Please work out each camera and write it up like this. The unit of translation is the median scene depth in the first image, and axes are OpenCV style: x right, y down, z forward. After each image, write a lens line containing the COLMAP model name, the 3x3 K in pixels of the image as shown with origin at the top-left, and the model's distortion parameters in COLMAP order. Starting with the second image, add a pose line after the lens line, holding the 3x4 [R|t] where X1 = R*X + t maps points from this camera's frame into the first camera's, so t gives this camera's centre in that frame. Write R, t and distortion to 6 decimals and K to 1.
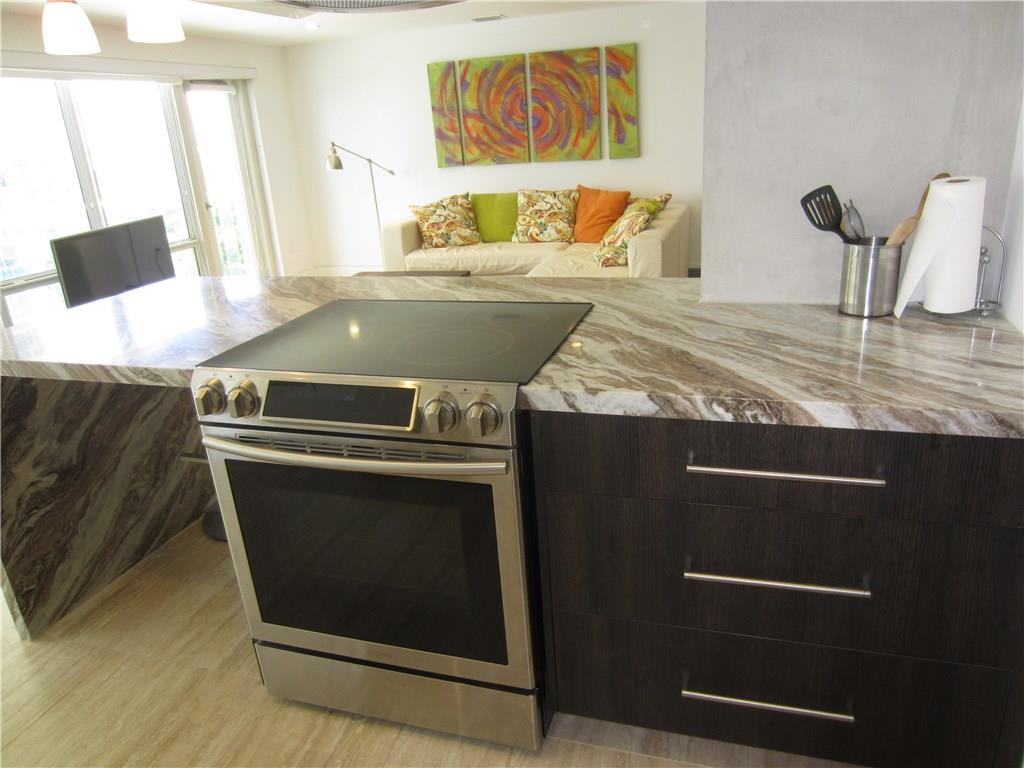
lens RADIAL K [[719.8, 0, 512.0], [0, 719.8, 384.0], [0, 0, 1]] dist [-0.039364, 0.004819]
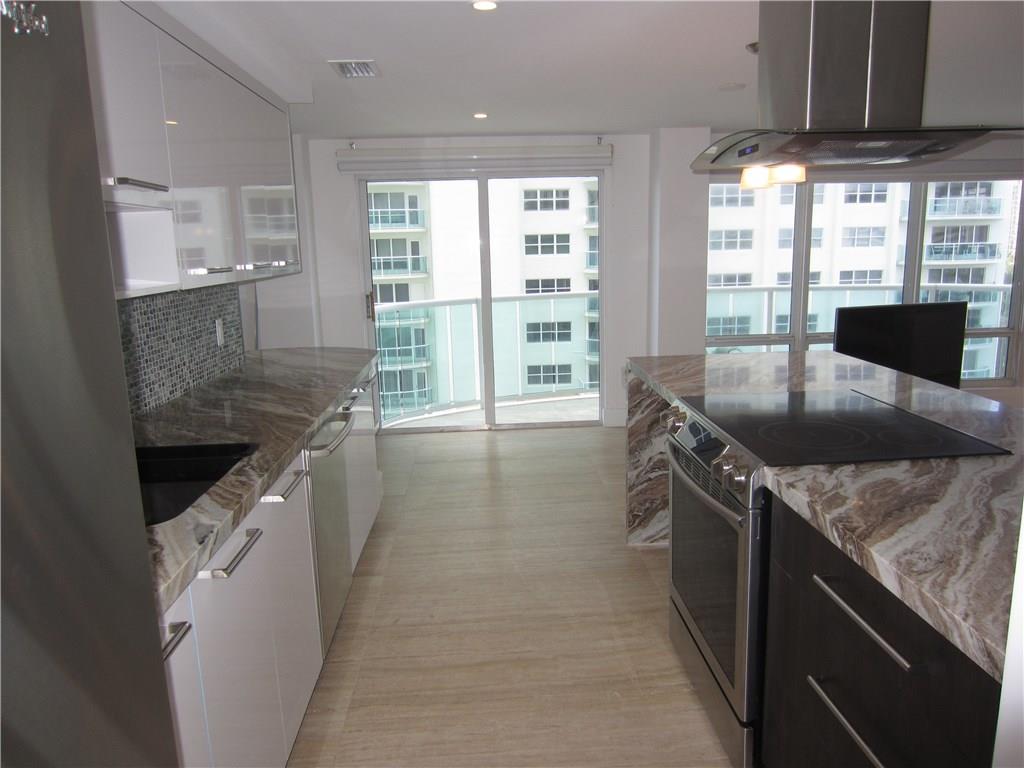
lens RADIAL K [[711.0, 0, 512.0], [0, 711.0, 384.0], [0, 0, 1]] dist [-0.002851, -0.082744]
pose [[0.345151, 0.229702, -0.910004, 0.205424], [-0.308491, 0.943481, 0.121147, -0.031282], [0.886400, 0.238914, 0.396504, 0.013892]]
